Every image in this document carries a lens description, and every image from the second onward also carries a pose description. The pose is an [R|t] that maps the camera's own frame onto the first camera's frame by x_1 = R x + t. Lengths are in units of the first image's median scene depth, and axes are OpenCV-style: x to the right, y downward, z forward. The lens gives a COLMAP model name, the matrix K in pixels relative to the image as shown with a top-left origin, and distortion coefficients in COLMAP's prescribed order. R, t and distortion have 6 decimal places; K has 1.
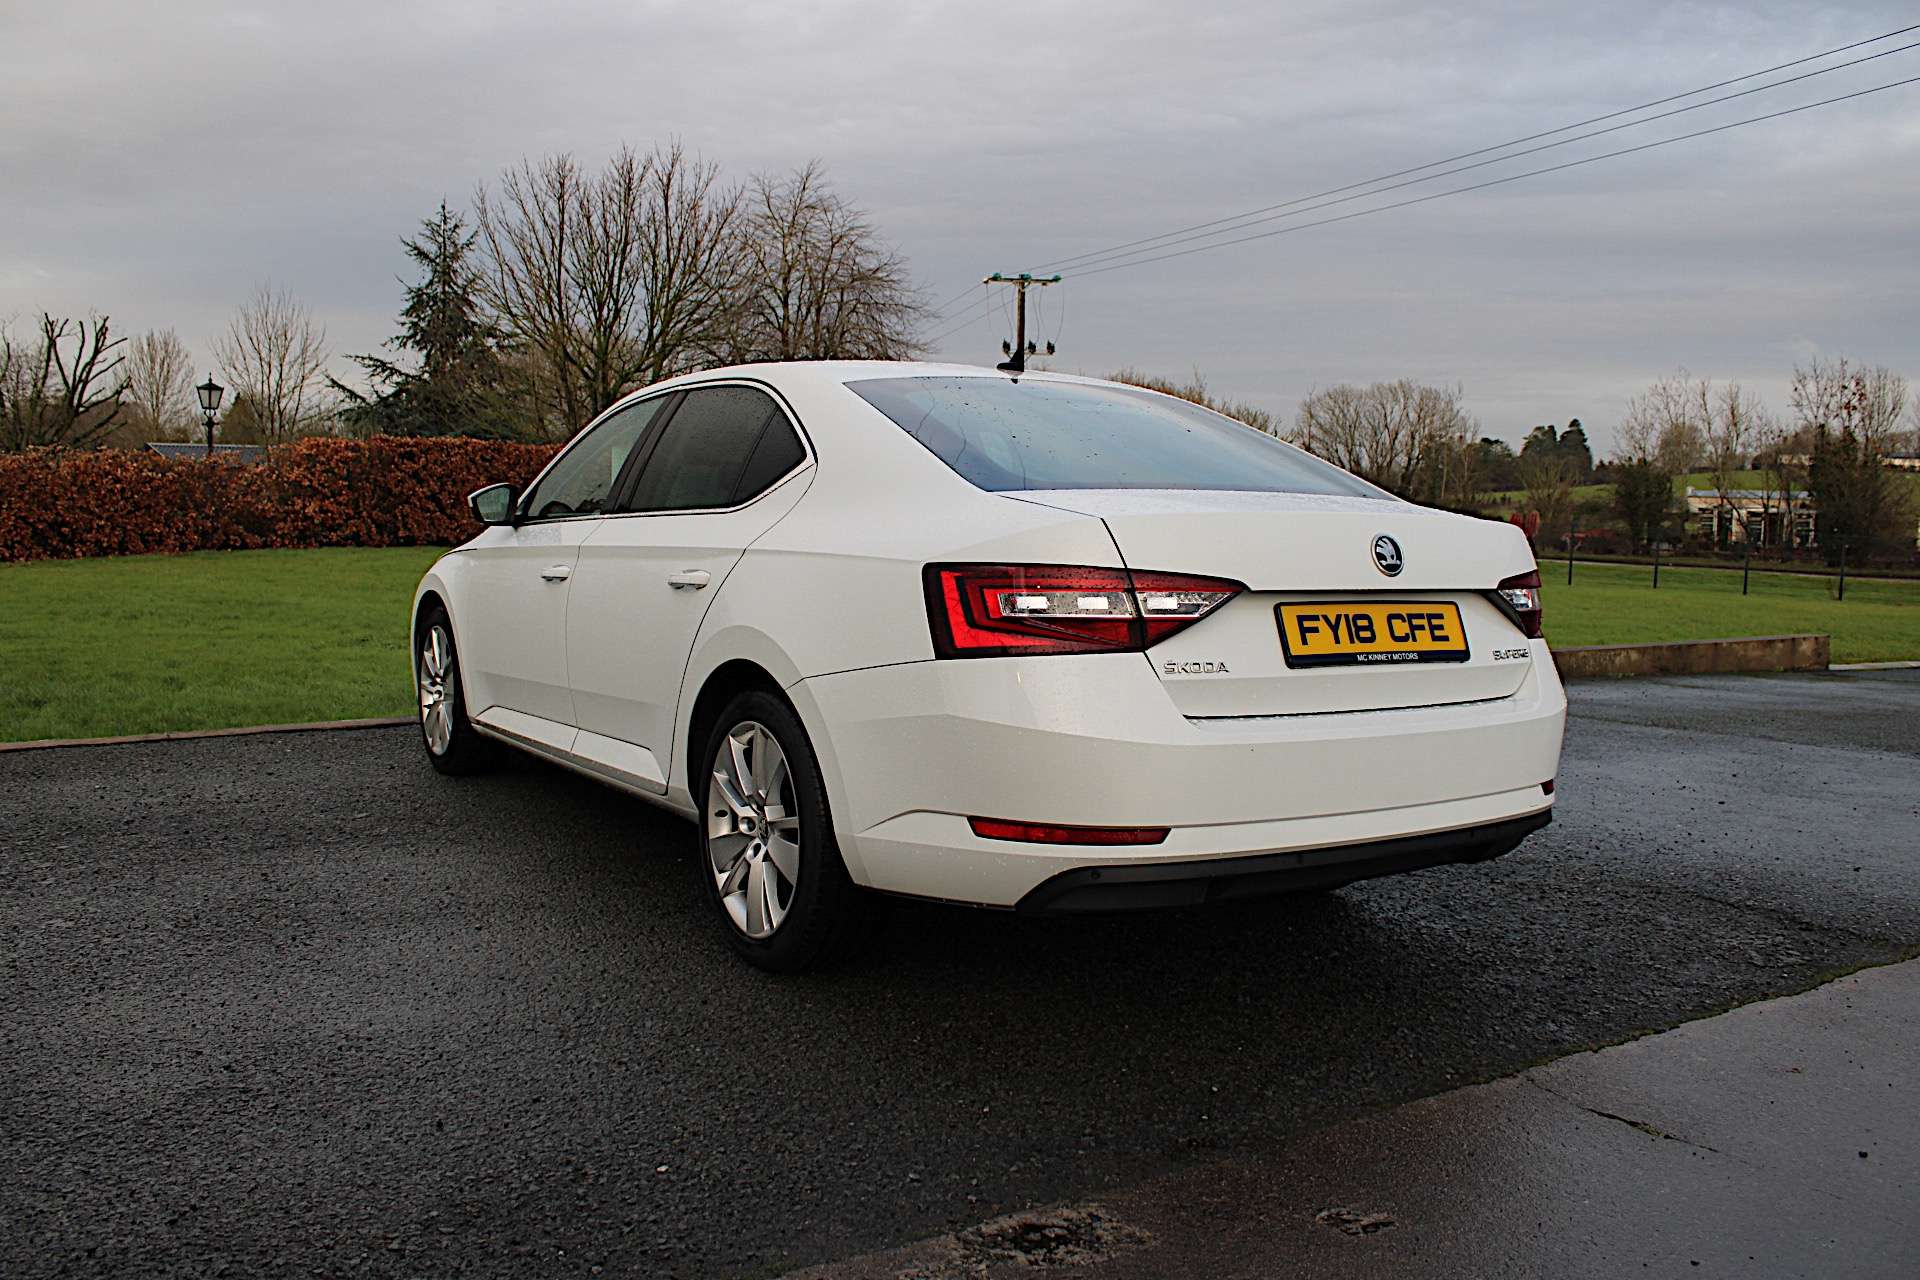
lens RADIAL K [[1608.8, 0, 959.7], [0, 1608.8, 653.8], [0, 0, 1]] dist [-0.134556, 0.110221]
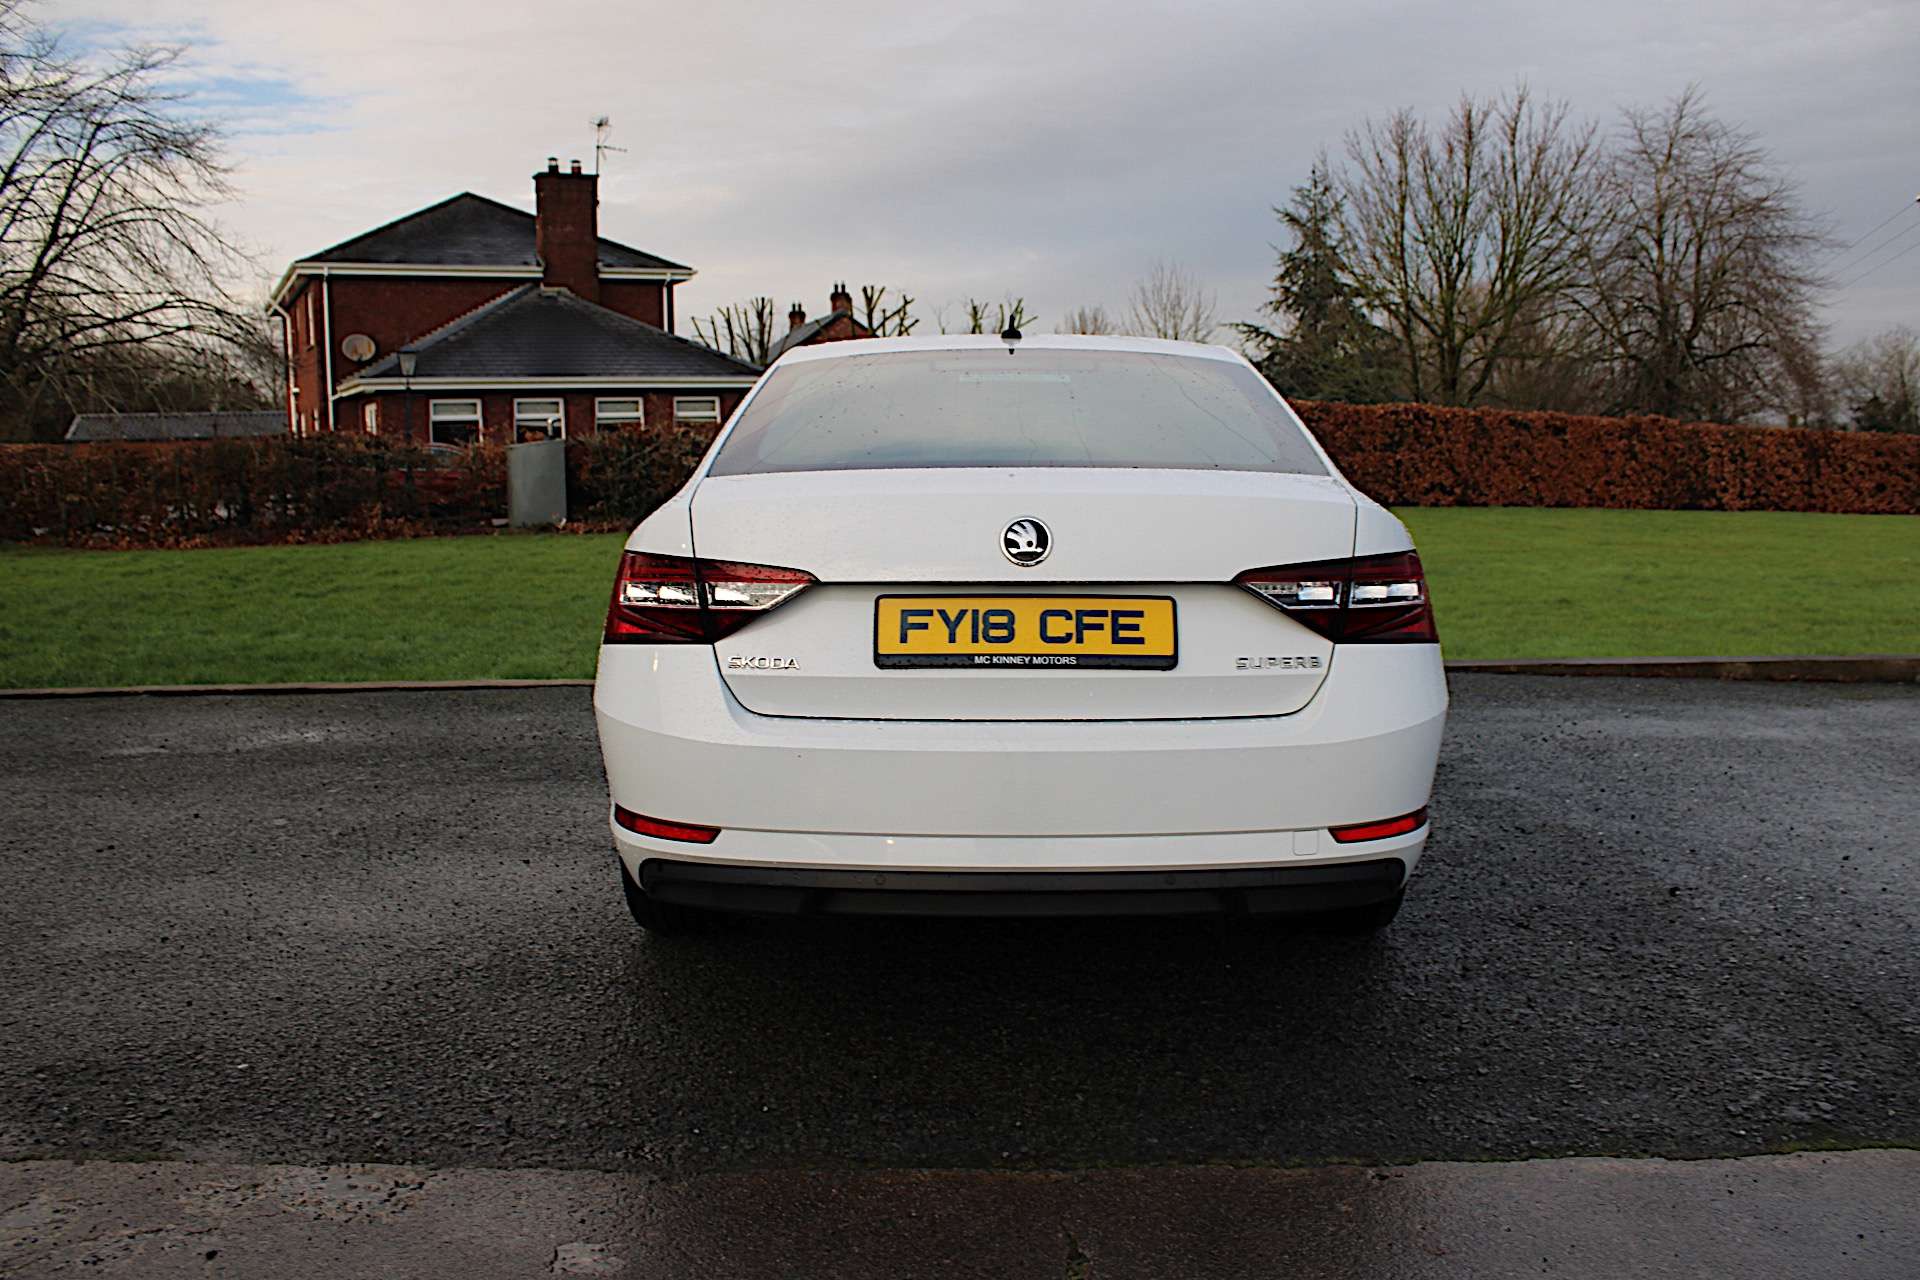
lens RADIAL K [[1608.8, 0, 962.5], [0, 1608.8, 645.1], [0, 0, 1]] dist [-0.134556, 0.110221]
pose [[0.850415, 0.037397, -0.524781, 0.653577], [-0.026534, 0.999250, 0.028211, -0.027965], [0.525442, -0.010066, 0.850770, 0.225613]]
